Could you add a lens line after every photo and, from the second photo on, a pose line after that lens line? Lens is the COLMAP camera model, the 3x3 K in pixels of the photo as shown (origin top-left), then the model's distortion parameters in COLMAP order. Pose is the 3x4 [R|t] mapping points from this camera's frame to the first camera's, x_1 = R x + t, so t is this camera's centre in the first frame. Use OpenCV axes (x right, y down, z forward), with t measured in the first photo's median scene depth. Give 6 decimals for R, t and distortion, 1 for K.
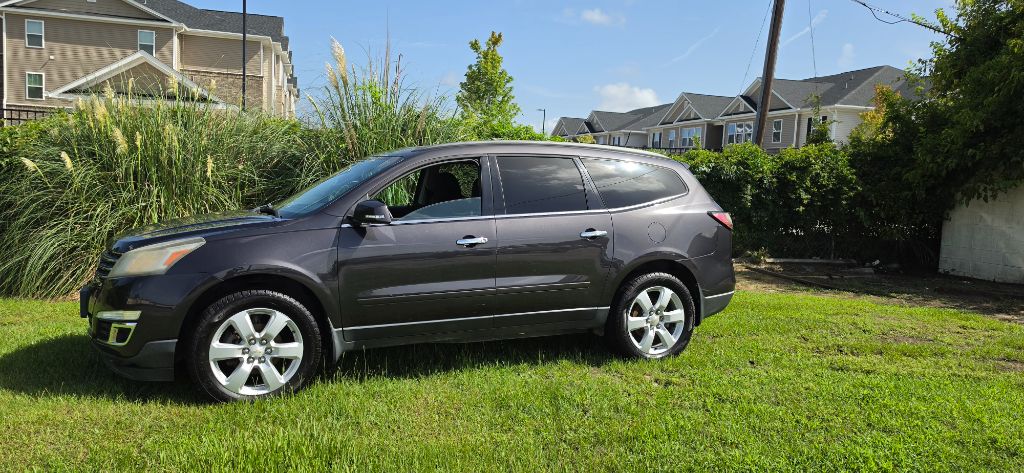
lens RADIAL K [[708.0, 0, 509.3], [0, 708.0, 232.8], [0, 0, 1]] dist [0.070755, -0.088947]
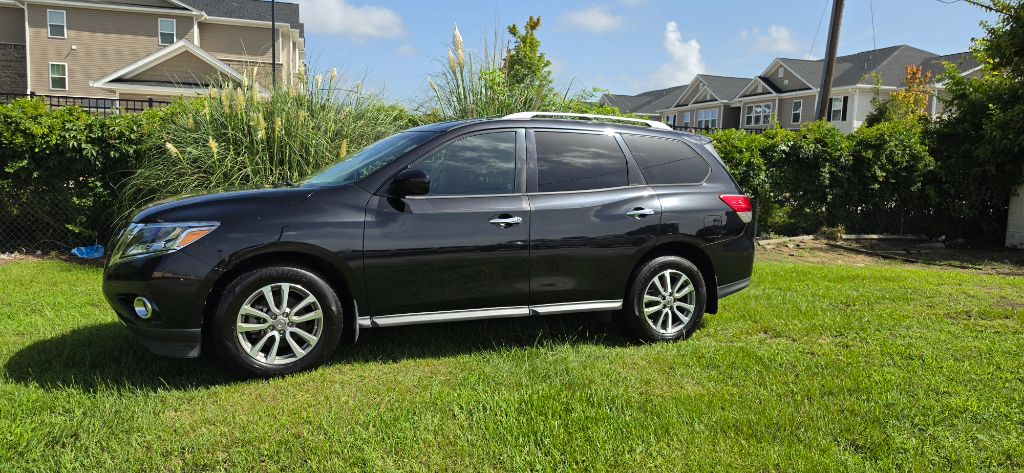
lens RADIAL K [[708.0, 0, 509.4], [0, 708.0, 232.6], [0, 0, 1]] dist [0.070755, -0.088947]
pose [[0.999917, -0.012870, 0.000579, -0.115187], [0.012855, 0.999707, 0.020522, 0.005346], [-0.000843, -0.020513, 0.999789, -0.023659]]
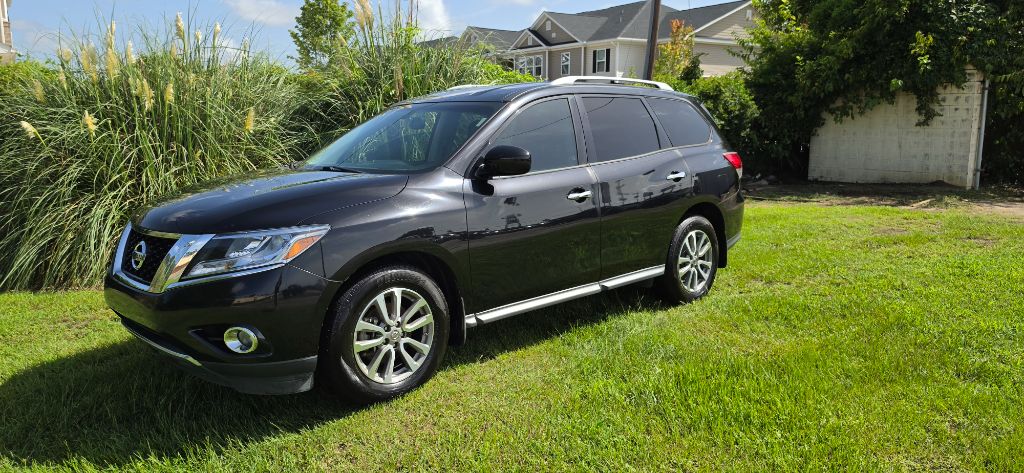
lens RADIAL K [[708.0, 0, 513.7], [0, 708.0, 239.6], [0, 0, 1]] dist [0.070755, -0.088947]
pose [[0.938626, -0.107004, 0.327920, -0.278905], [0.074786, 0.991184, 0.109367, -0.013889], [-0.336732, -0.078131, 0.938354, 0.032074]]
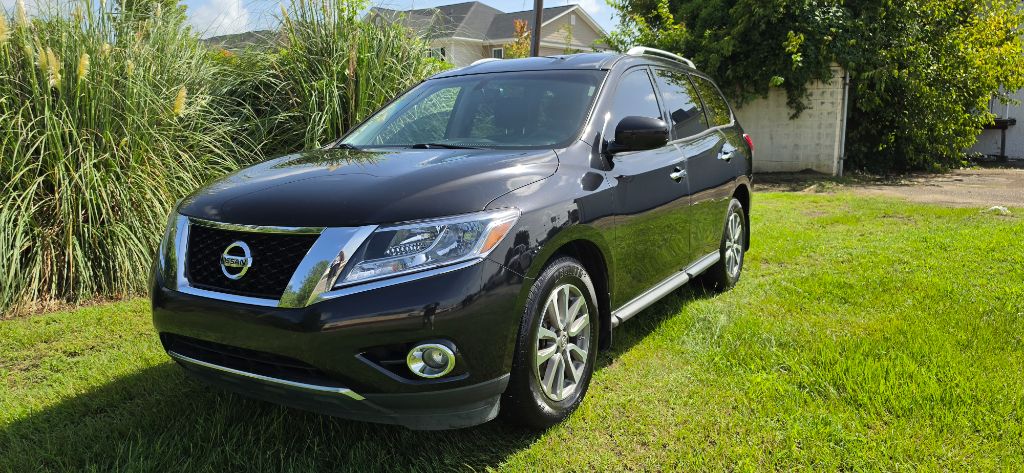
lens RADIAL K [[708.0, 0, 514.4], [0, 708.0, 240.3], [0, 0, 1]] dist [0.070755, -0.088947]
pose [[0.818702, -0.144985, 0.555614, -0.381686], [0.087631, 0.987812, 0.128640, -0.013221], [-0.567493, -0.056629, 0.821429, 0.137602]]
